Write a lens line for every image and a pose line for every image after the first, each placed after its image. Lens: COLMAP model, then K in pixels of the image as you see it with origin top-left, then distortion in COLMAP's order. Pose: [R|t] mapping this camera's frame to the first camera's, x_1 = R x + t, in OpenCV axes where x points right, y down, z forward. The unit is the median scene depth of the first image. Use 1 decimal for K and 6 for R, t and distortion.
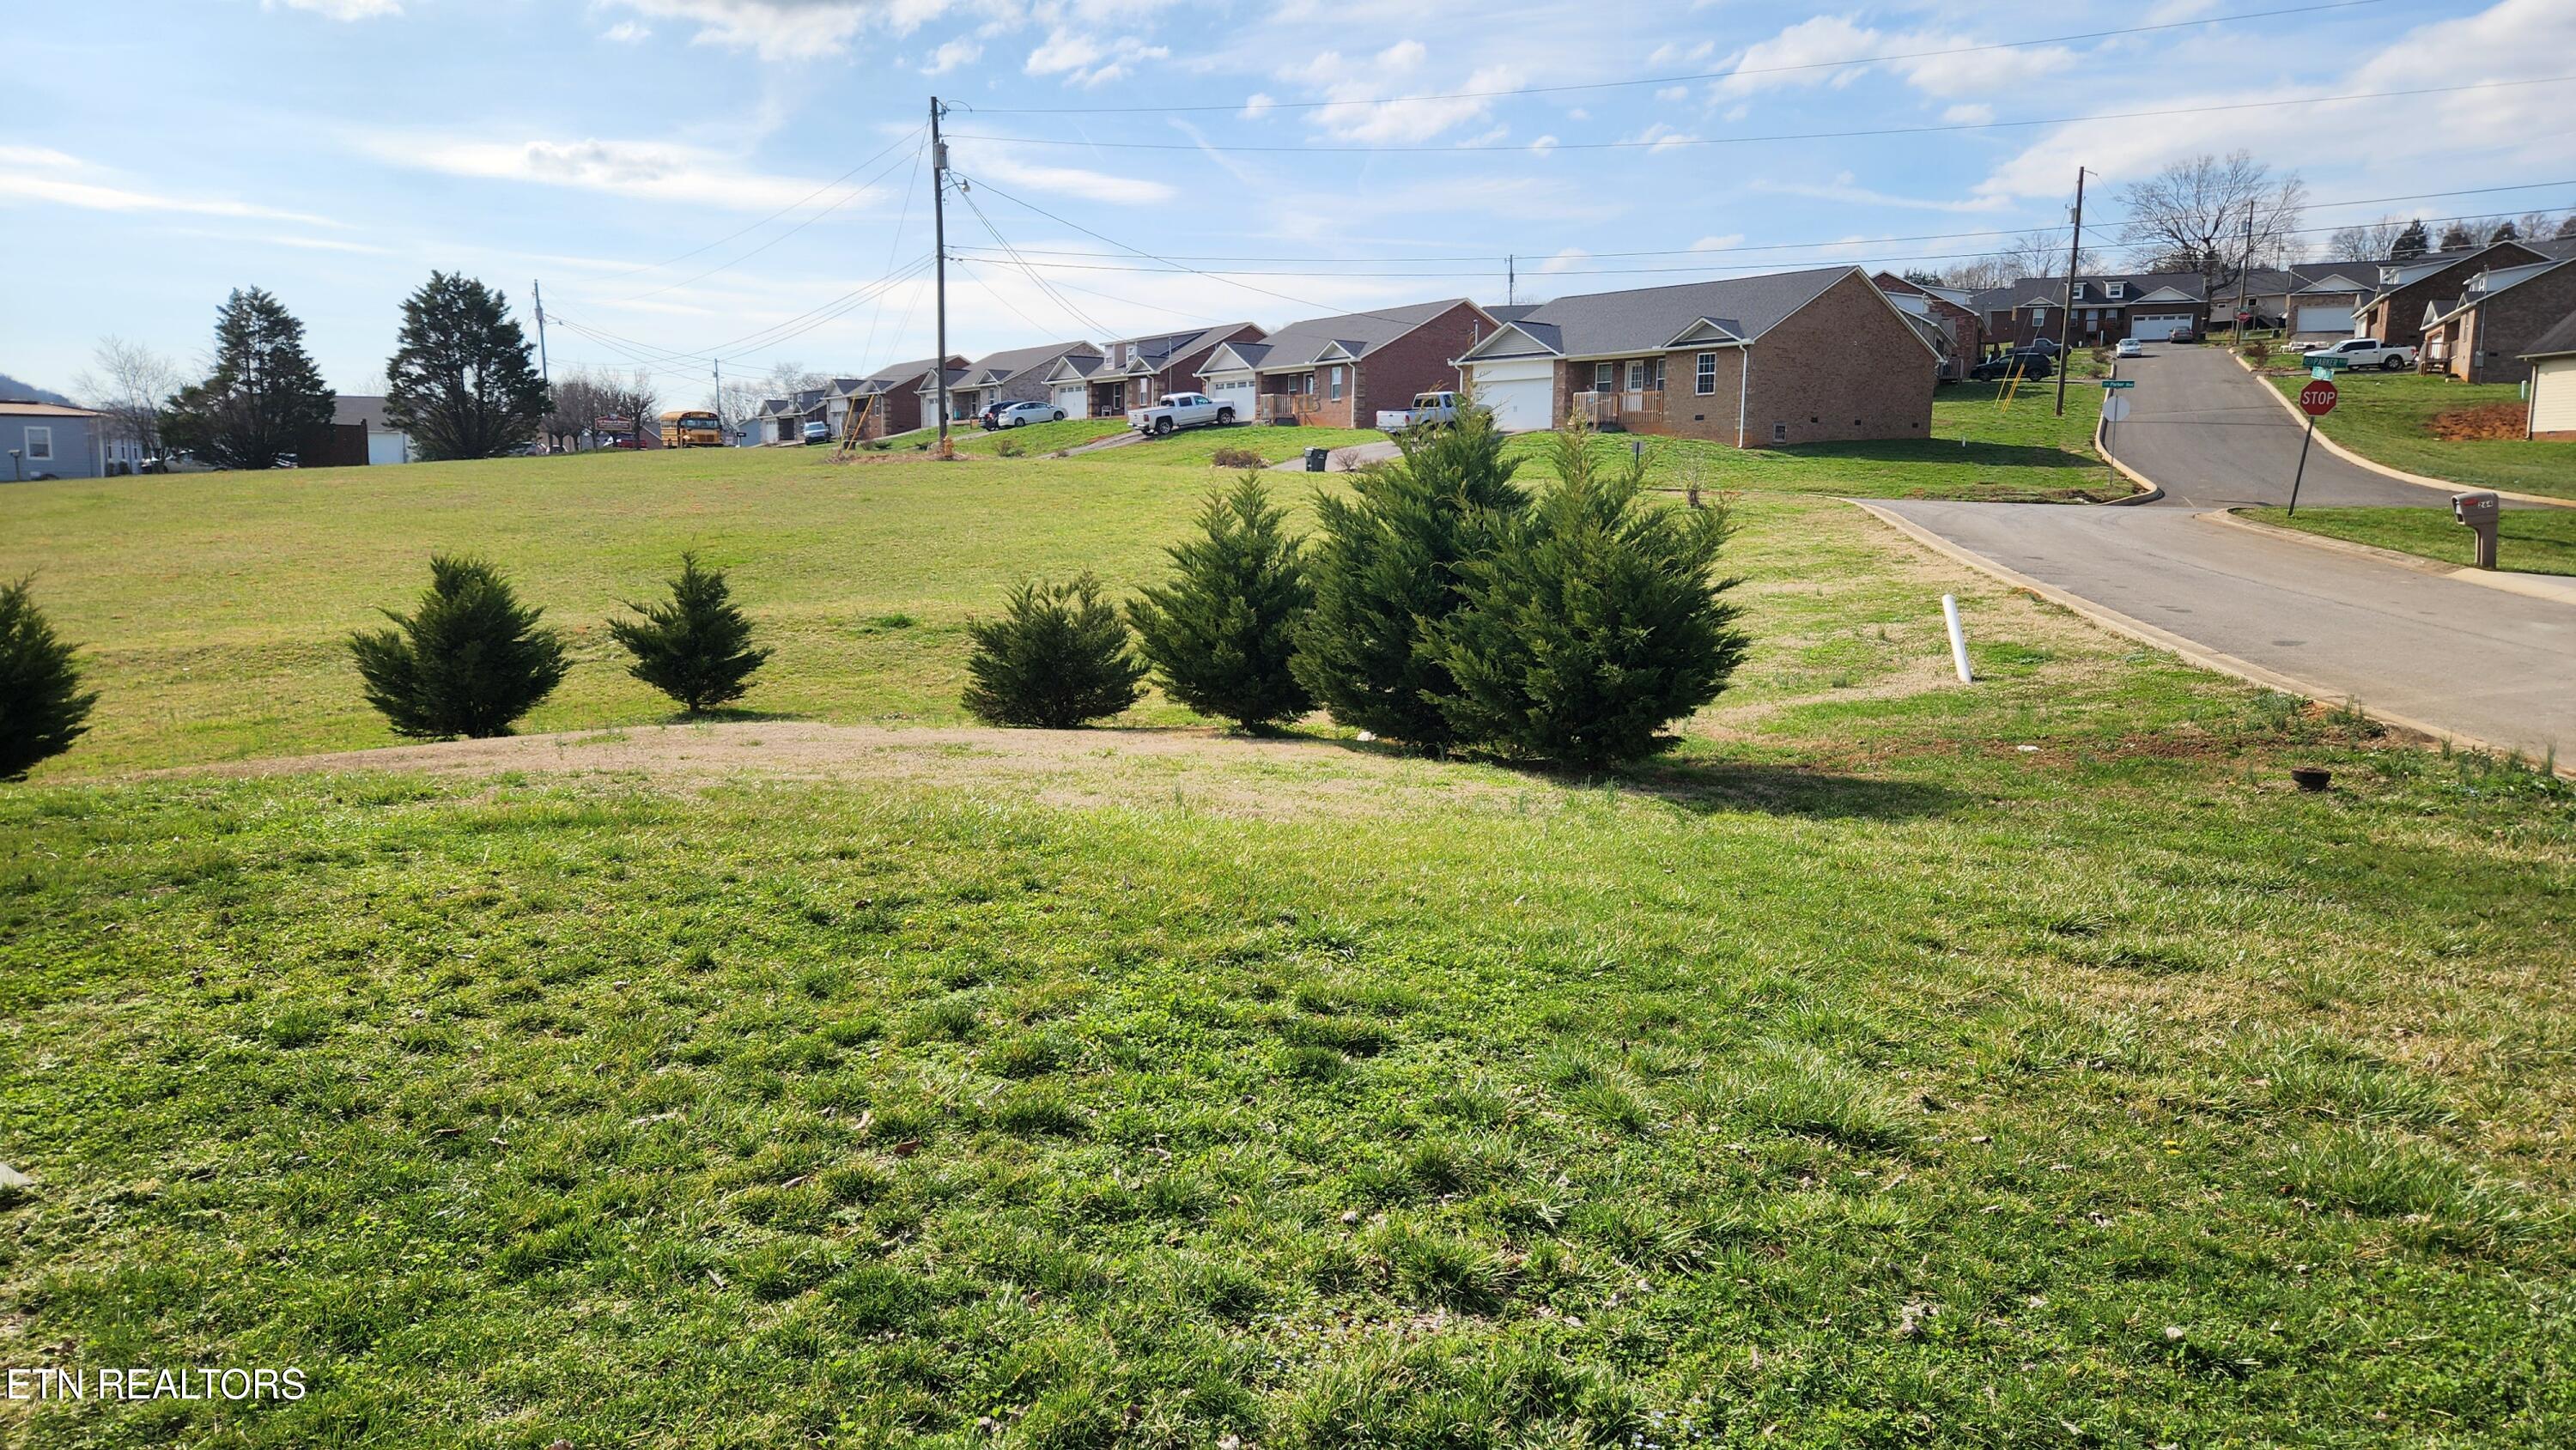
lens RADIAL K [[1708.4, 0, 1306.6], [0, 1708.4, 717.7], [0, 0, 1]] dist [0.090990, -0.082717]
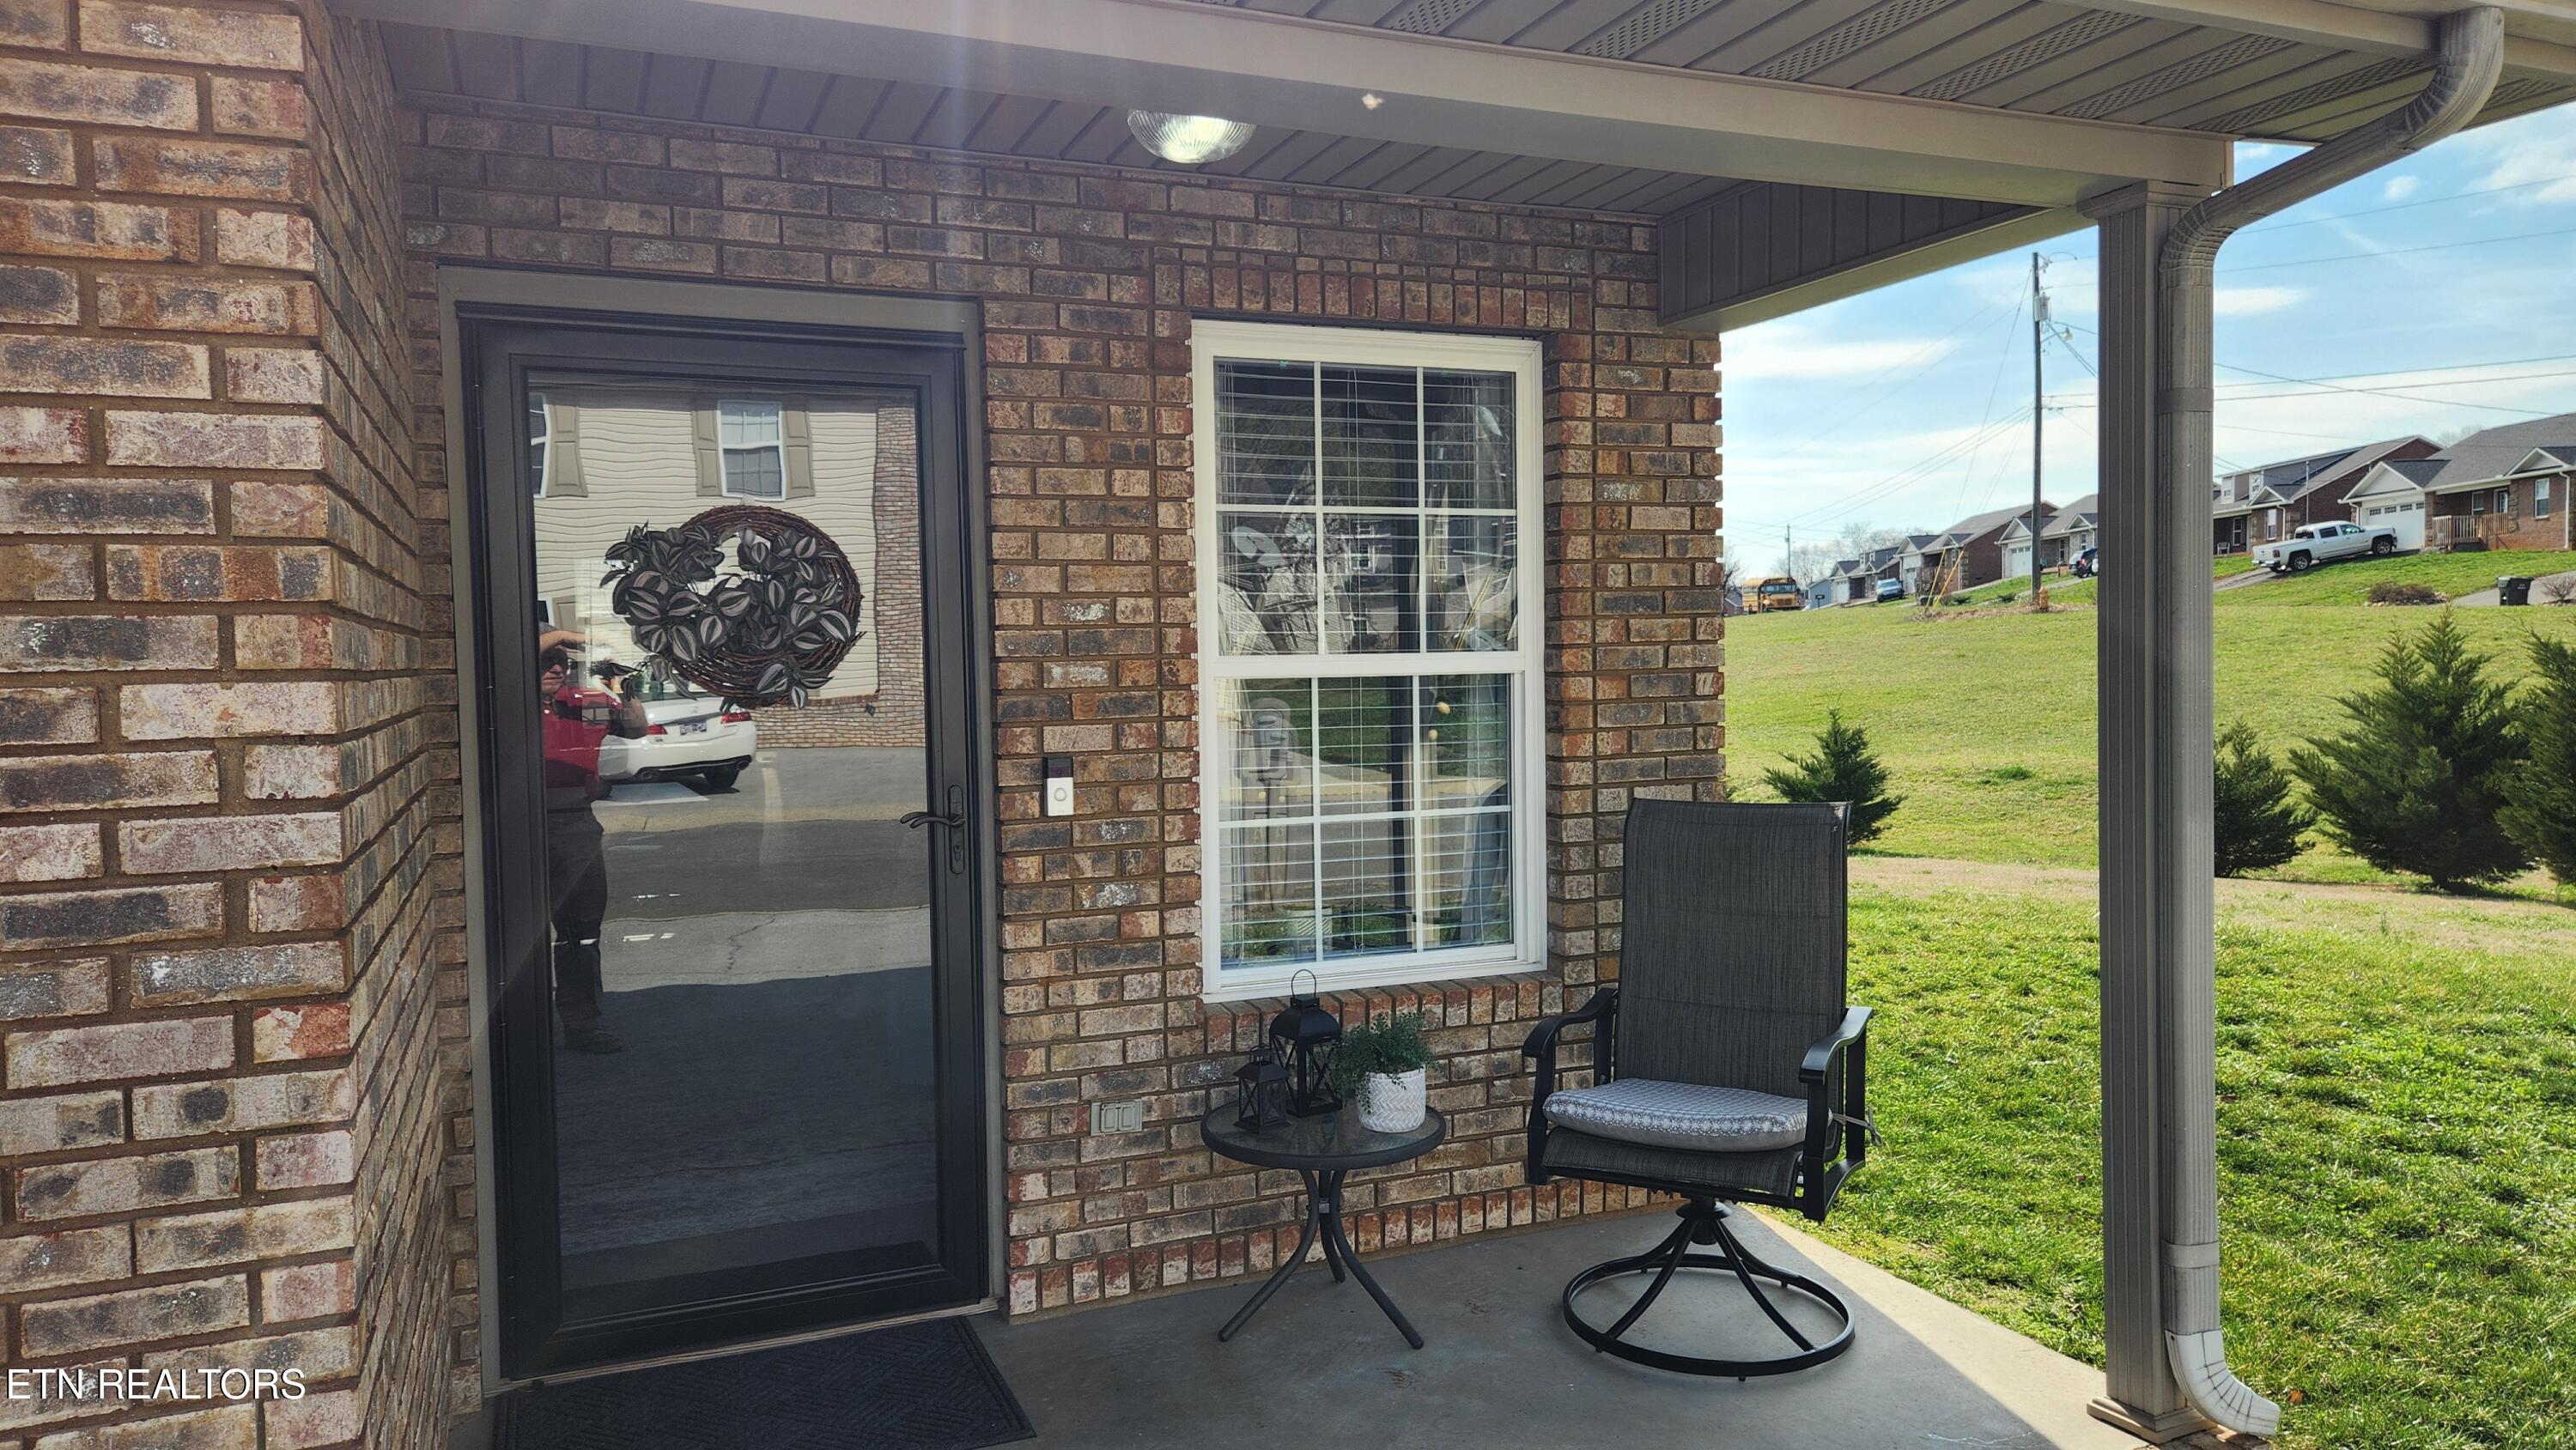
lens RADIAL K [[1708.4, 0, 1306.6], [0, 1708.4, 717.7], [0, 0, 1]] dist [0.090990, -0.082717]
pose [[0.826804, -0.008727, -0.562422, -0.004699], [-0.042346, 0.996076, -0.077708, 0.008665], [0.560894, 0.088065, 0.823190, -0.089202]]
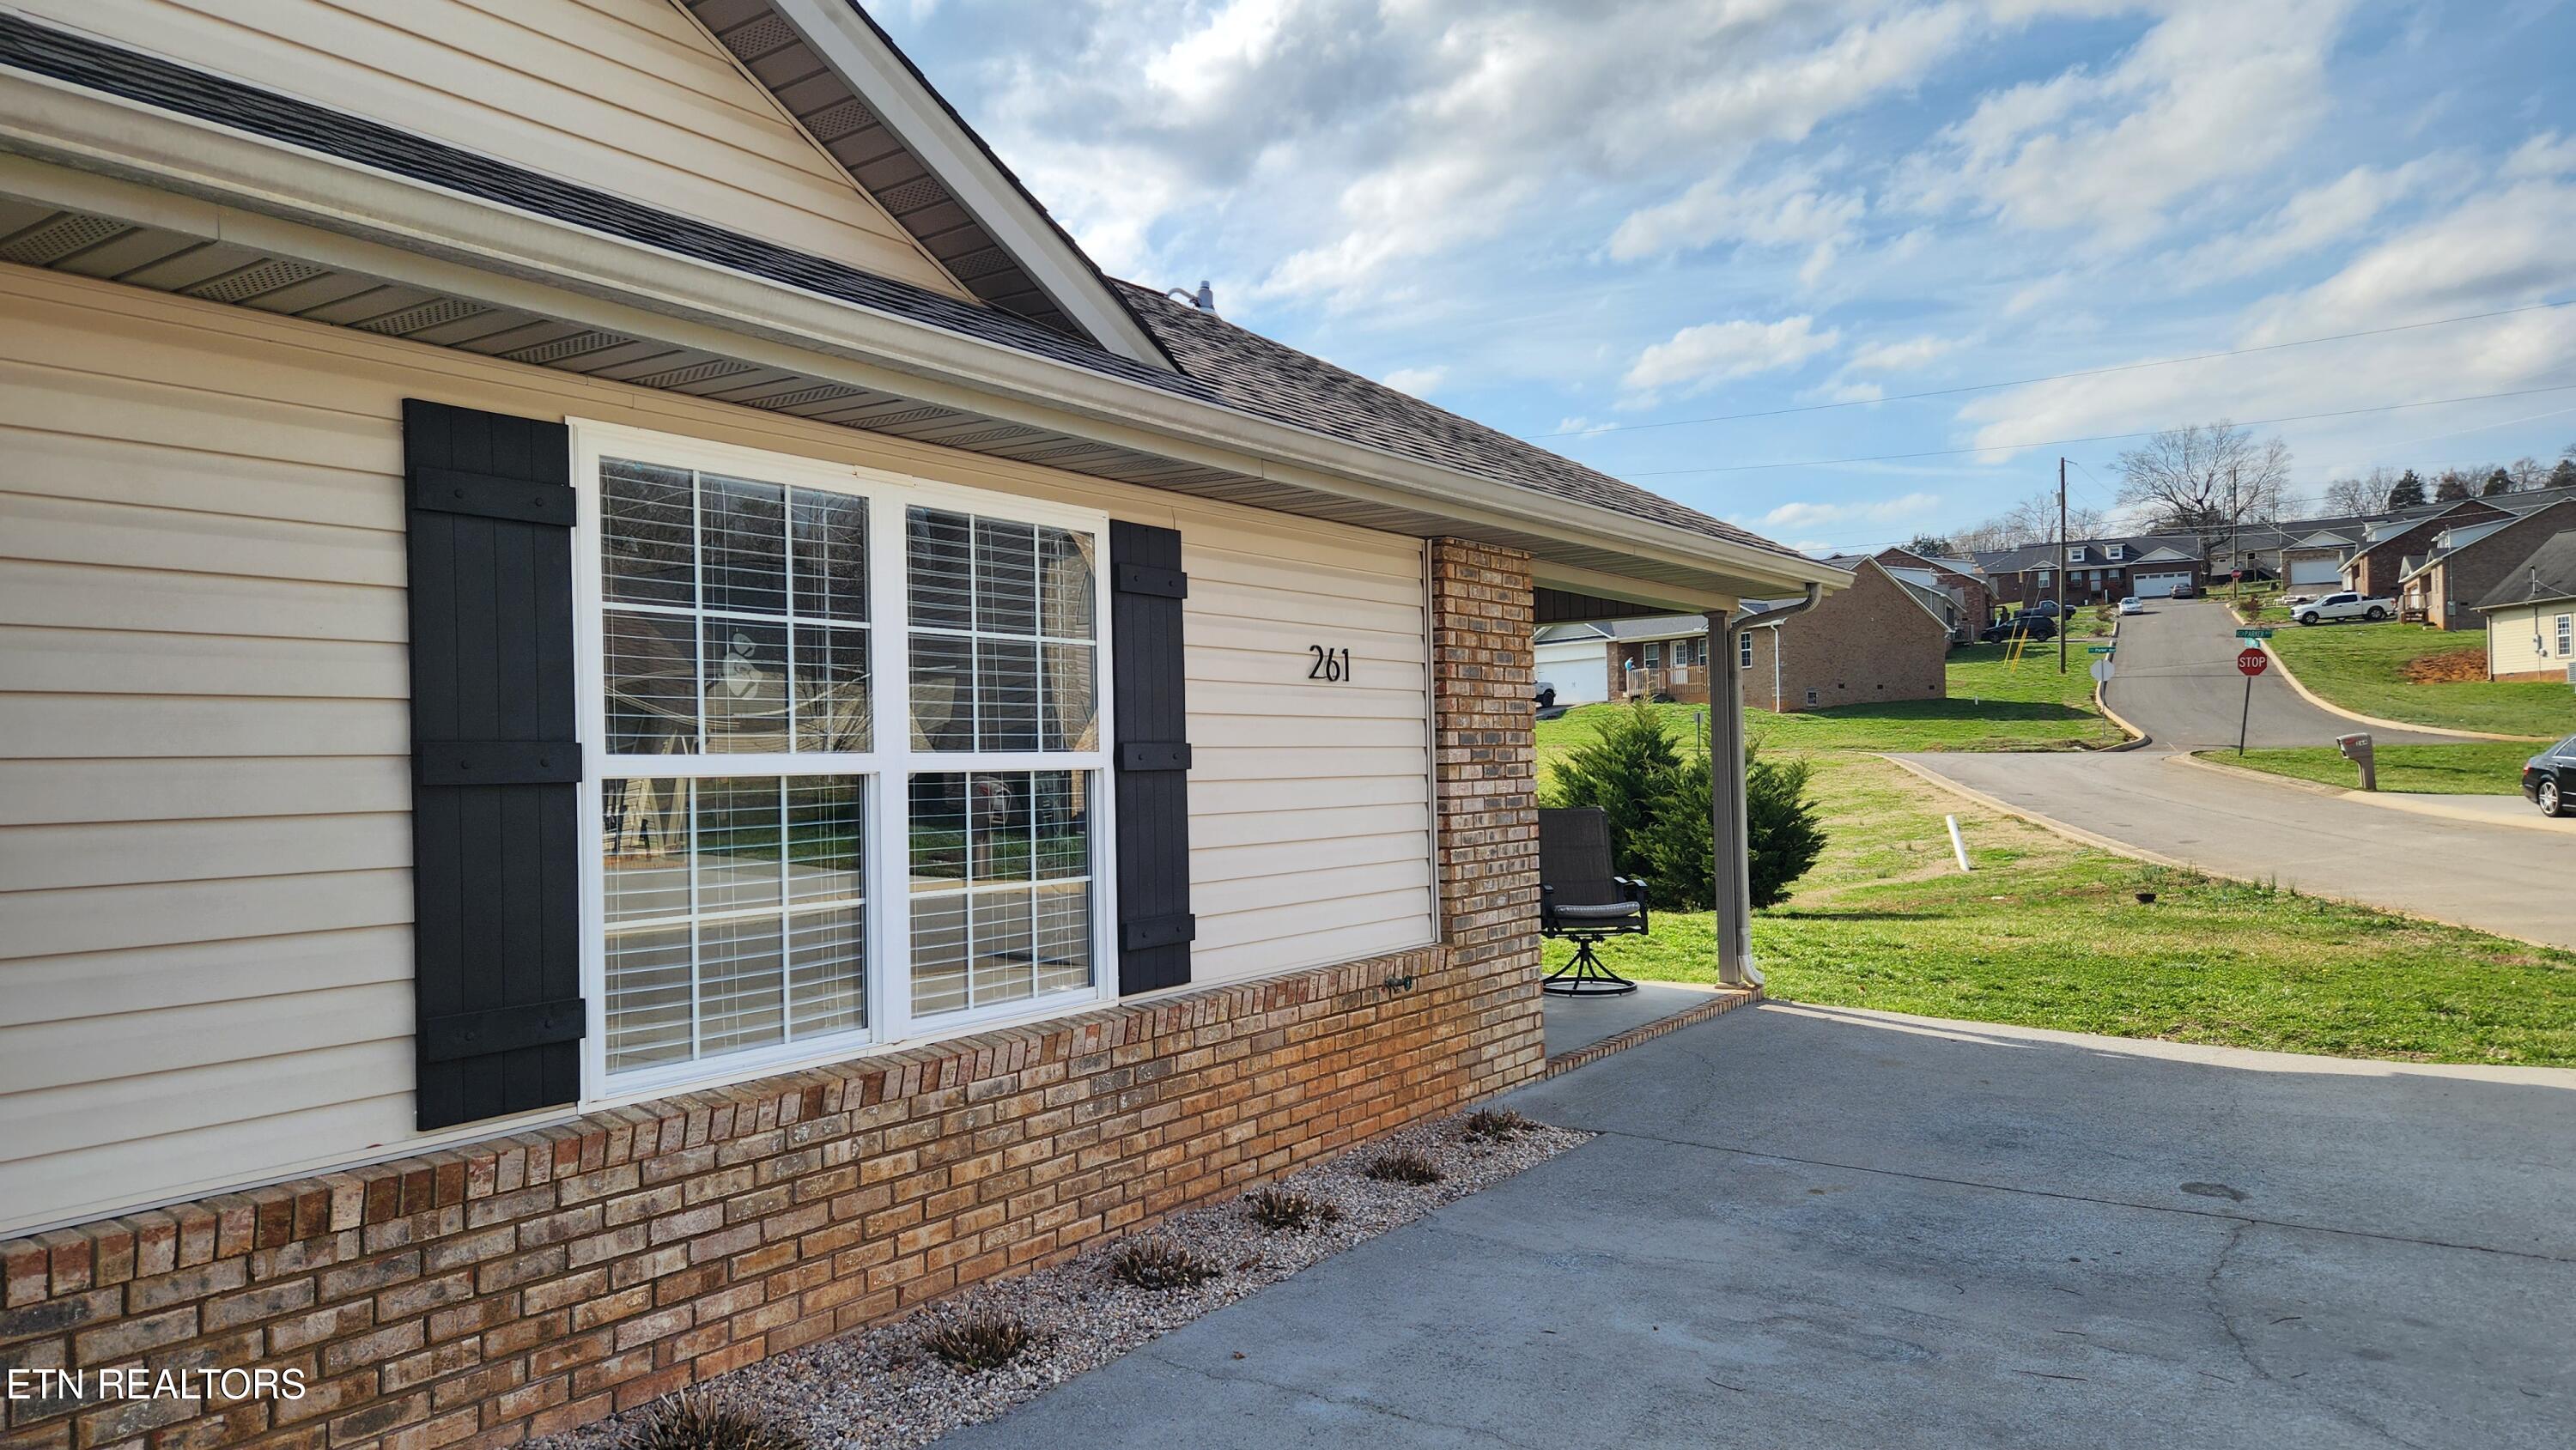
lens RADIAL K [[1706.1, 0, 1274.0], [0, 1706.1, 753.4], [0, 0, 1]] dist [0.095205, -0.088678]
pose [[0.998712, -0.037151, -0.034564, -0.044580], [0.032047, 0.989911, -0.138022, 0.017646], [0.039343, 0.136736, 0.989826, -0.142603]]
